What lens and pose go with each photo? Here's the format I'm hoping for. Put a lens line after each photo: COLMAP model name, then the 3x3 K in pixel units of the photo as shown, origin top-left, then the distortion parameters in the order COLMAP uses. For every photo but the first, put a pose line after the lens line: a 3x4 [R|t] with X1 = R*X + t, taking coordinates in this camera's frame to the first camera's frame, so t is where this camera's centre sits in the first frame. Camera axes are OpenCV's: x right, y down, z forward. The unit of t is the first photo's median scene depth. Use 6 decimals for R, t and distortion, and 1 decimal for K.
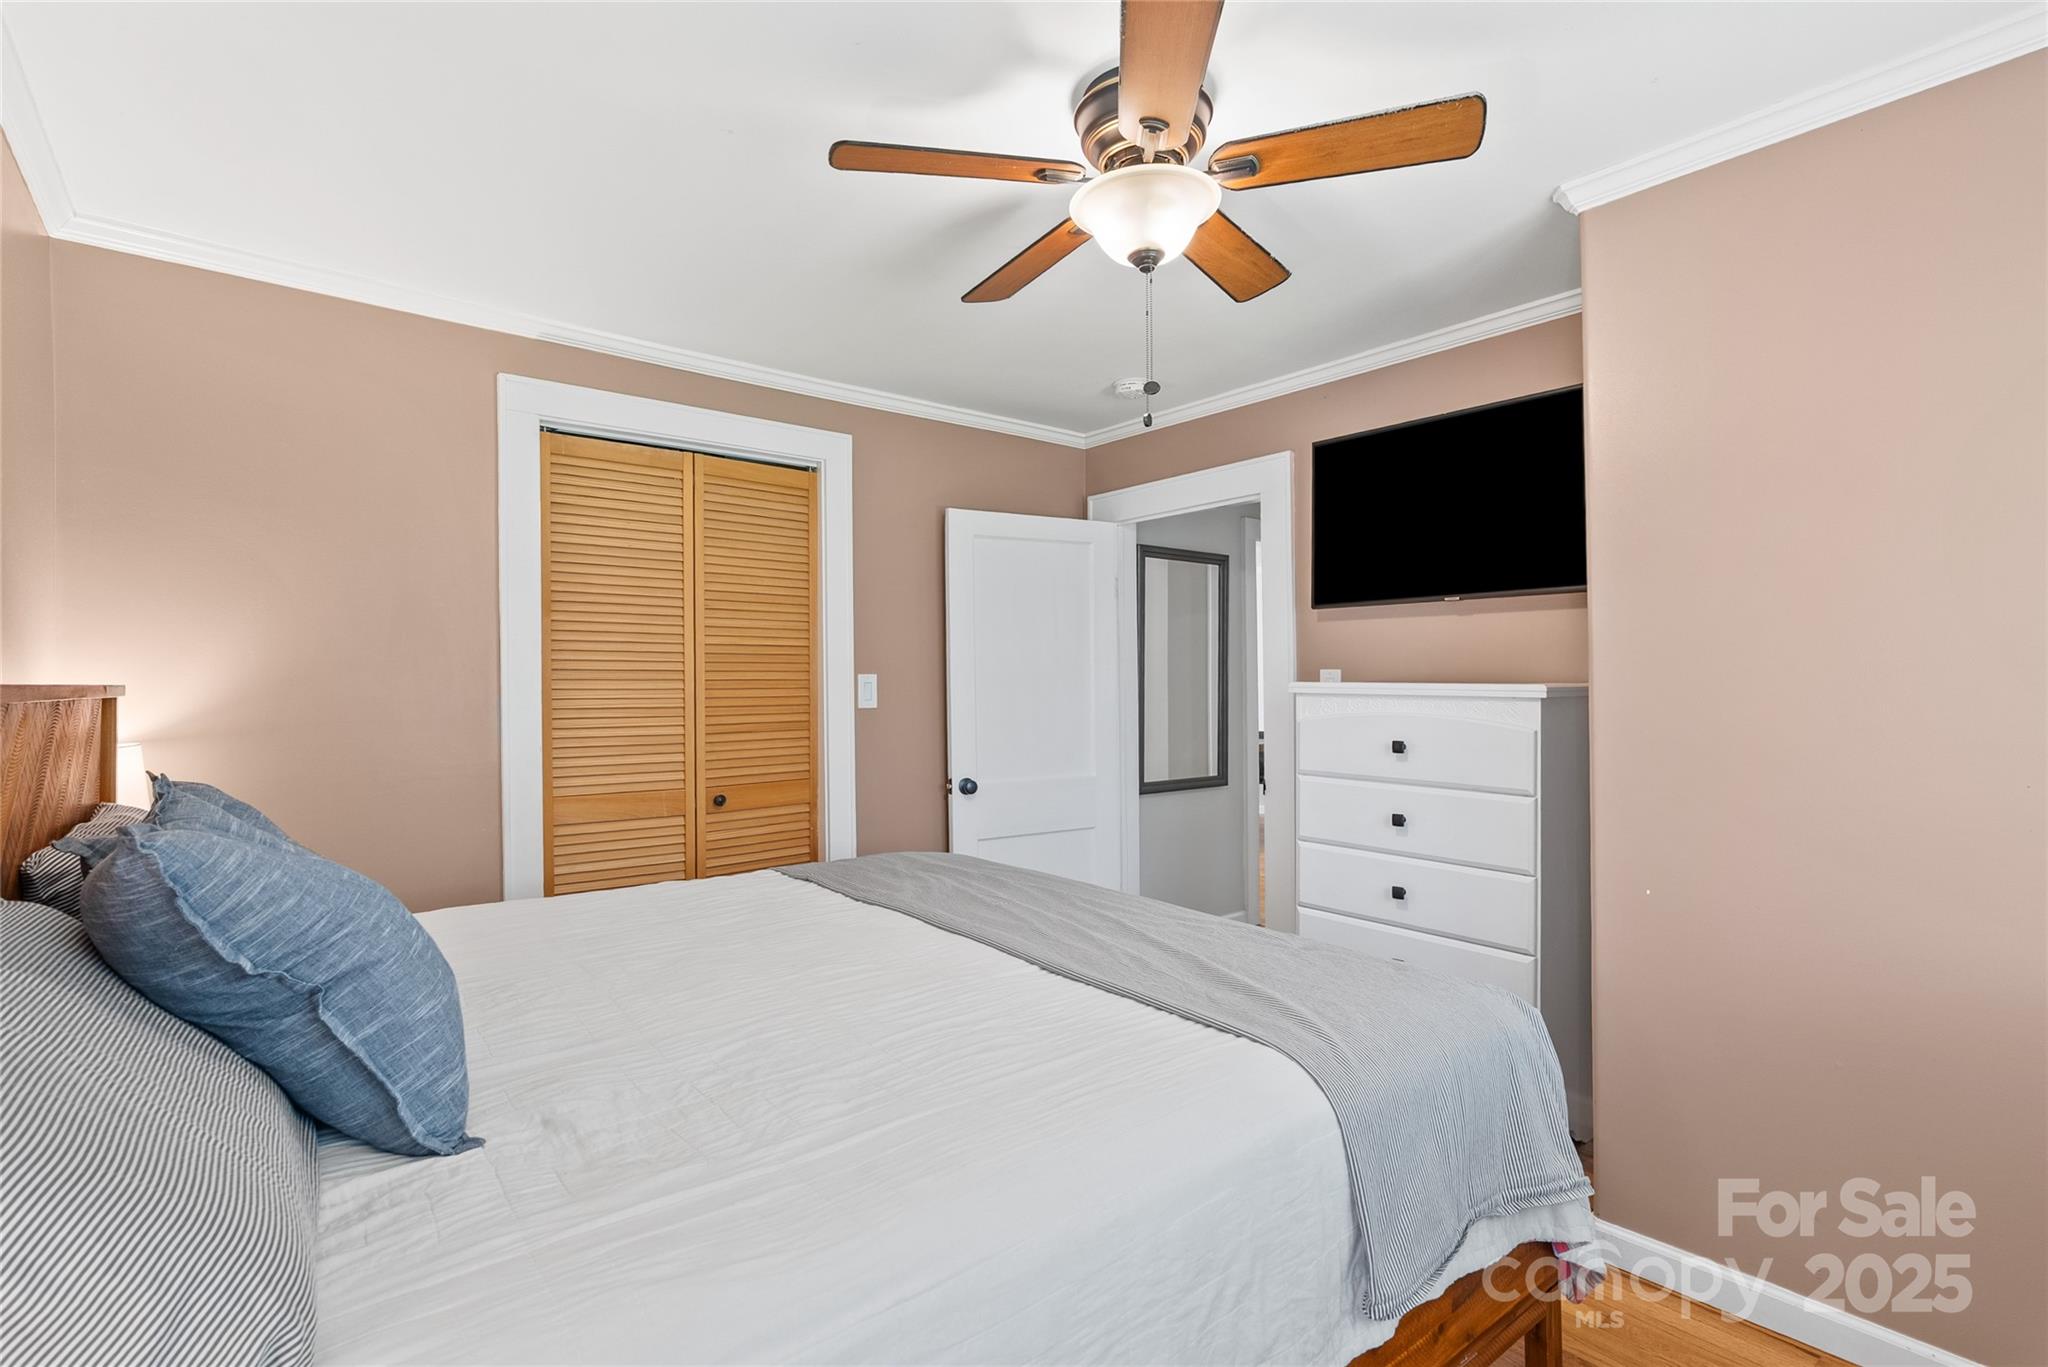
lens RADIAL K [[969.4, 0, 1018.3], [0, 969.4, 689.4], [0, 0, 1]] dist [-0.005497, 0.000958]
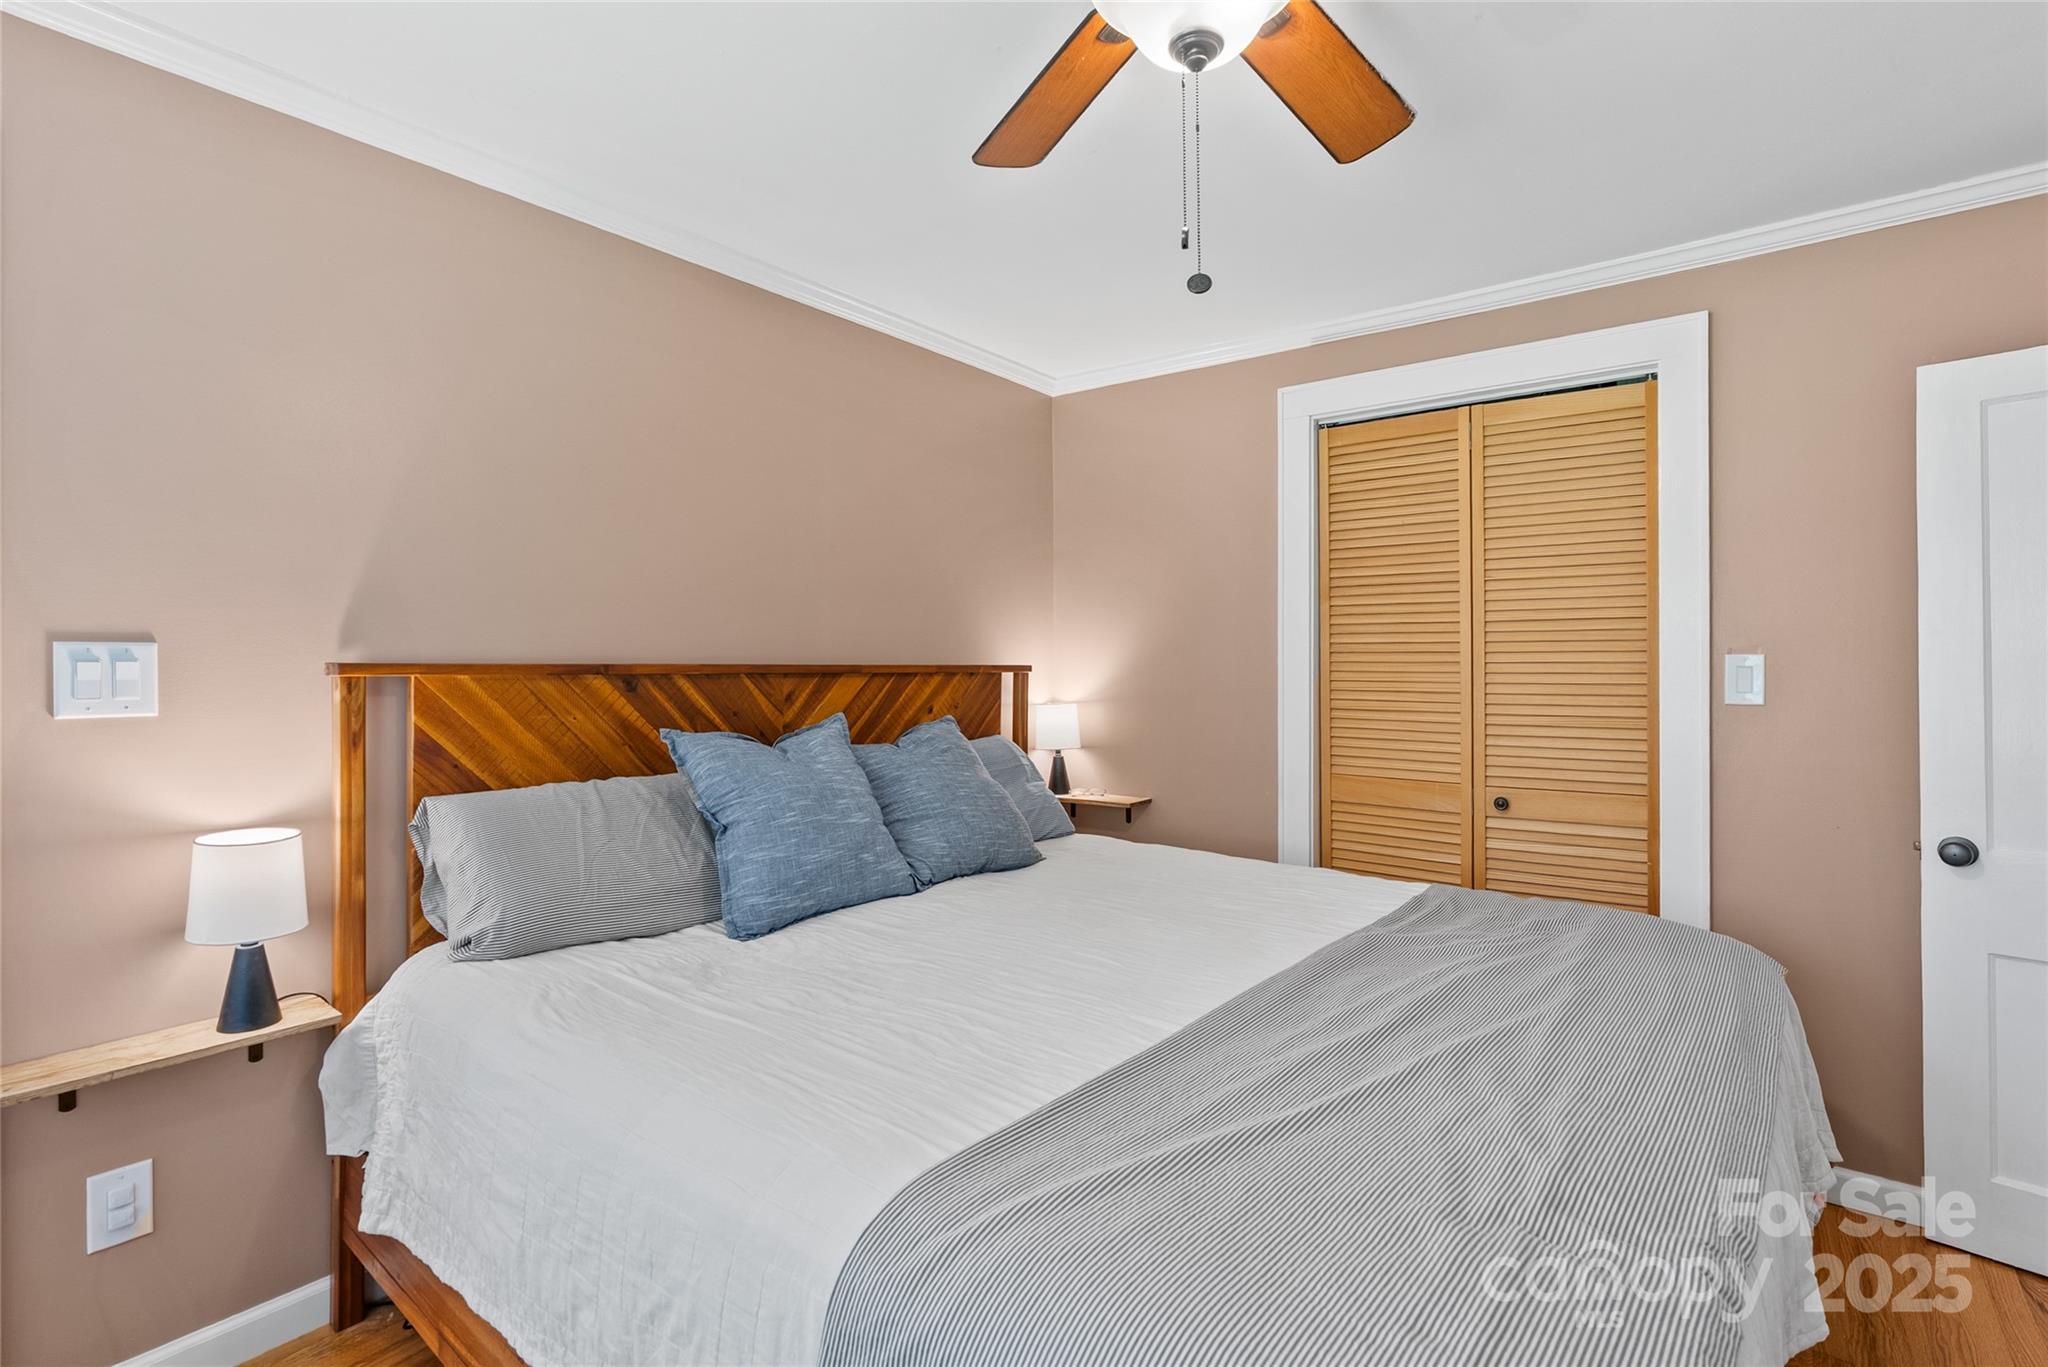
lens RADIAL K [[969.4, 0, 1036.1], [0, 969.4, 682.2], [0, 0, 1]] dist [-0.005497, 0.000958]
pose [[0.221929, 0.020143, -0.974855, 0.483430], [-0.009522, 0.999784, 0.018491, -0.004998], [0.975016, 0.005179, 0.222073, 0.458052]]
